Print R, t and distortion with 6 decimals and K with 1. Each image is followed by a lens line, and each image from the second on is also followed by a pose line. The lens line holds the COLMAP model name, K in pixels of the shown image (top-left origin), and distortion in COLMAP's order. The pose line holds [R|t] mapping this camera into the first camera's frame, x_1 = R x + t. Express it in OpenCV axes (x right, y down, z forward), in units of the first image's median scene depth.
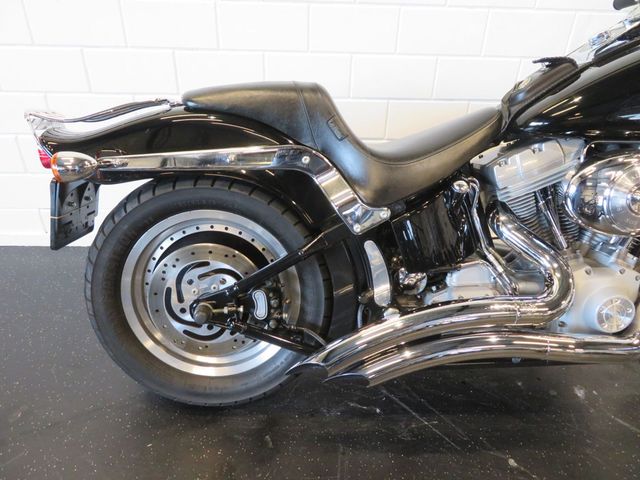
lens RADIAL K [[464.2, 0, 320.0], [0, 464.2, 240.0], [0, 0, 1]] dist [-0.003071, -0.000471]
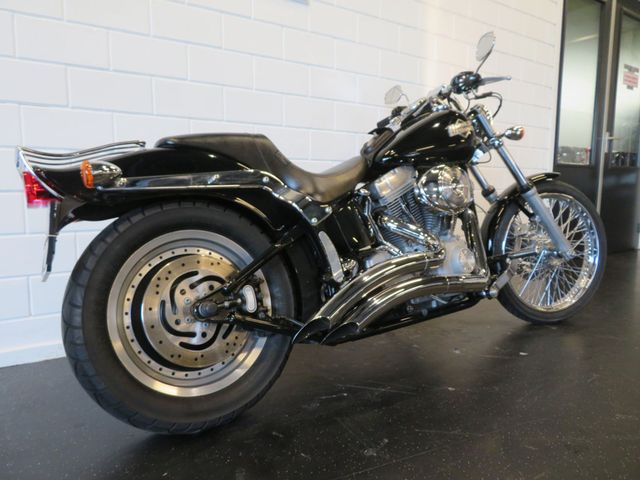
lens RADIAL K [[464.2, 0, 320.0], [0, 464.2, 240.0], [0, 0, 1]] dist [-0.003071, -0.000471]
pose [[0.845726, -0.088855, 0.526167, -0.572517], [0.295824, 0.898718, -0.323719, 0.430869], [-0.444112, 0.429430, 0.786355, -0.051089]]
